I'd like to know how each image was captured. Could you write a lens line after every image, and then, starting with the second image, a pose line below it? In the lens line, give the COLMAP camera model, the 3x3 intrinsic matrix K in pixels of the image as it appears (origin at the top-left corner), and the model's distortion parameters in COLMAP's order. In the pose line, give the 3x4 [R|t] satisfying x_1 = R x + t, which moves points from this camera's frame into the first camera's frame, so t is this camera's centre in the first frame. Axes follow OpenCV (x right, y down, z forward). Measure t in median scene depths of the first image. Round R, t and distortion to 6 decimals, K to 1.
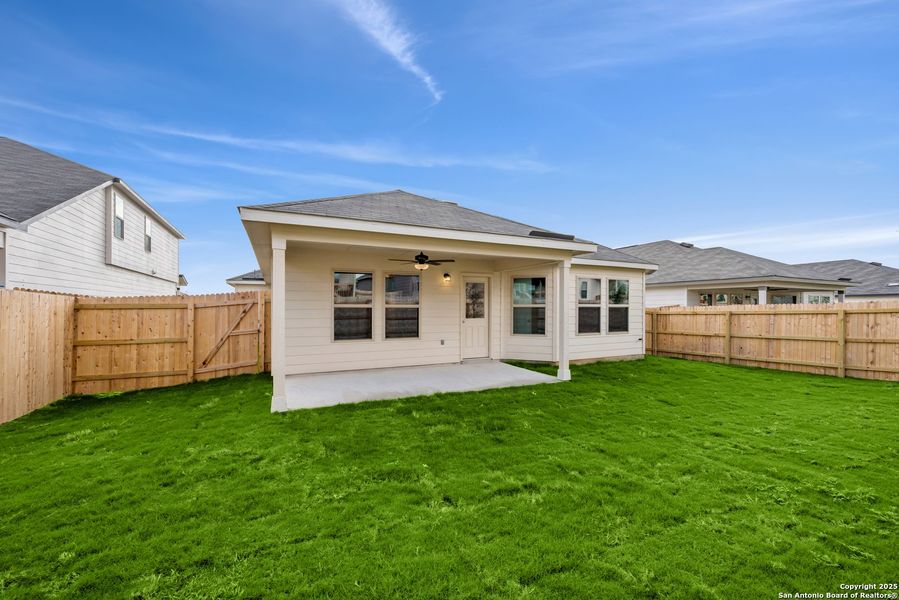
lens RADIAL K [[358.2, 0, 449.5], [0, 358.2, 300.0], [0, 0, 1]] dist [-0.001212, -0.000056]
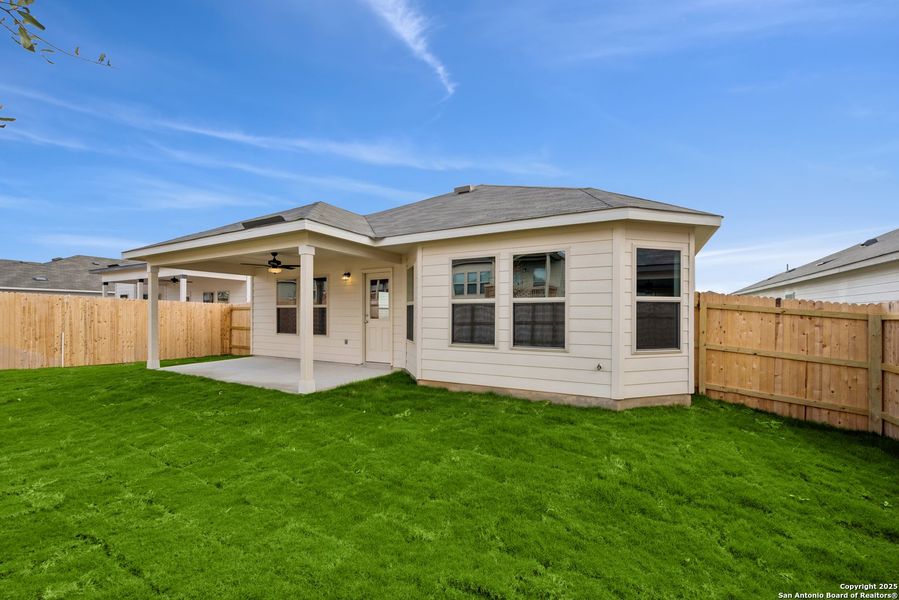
lens RADIAL K [[358.2, 0, 449.5], [0, 358.2, 300.0], [0, 0, 1]] dist [-0.001212, -0.000056]
pose [[0.578532, -0.027697, -0.815189, 0.887292], [0.026809, 0.999529, -0.014934, 0.021923], [0.815219, -0.013215, 0.579002, 0.601388]]
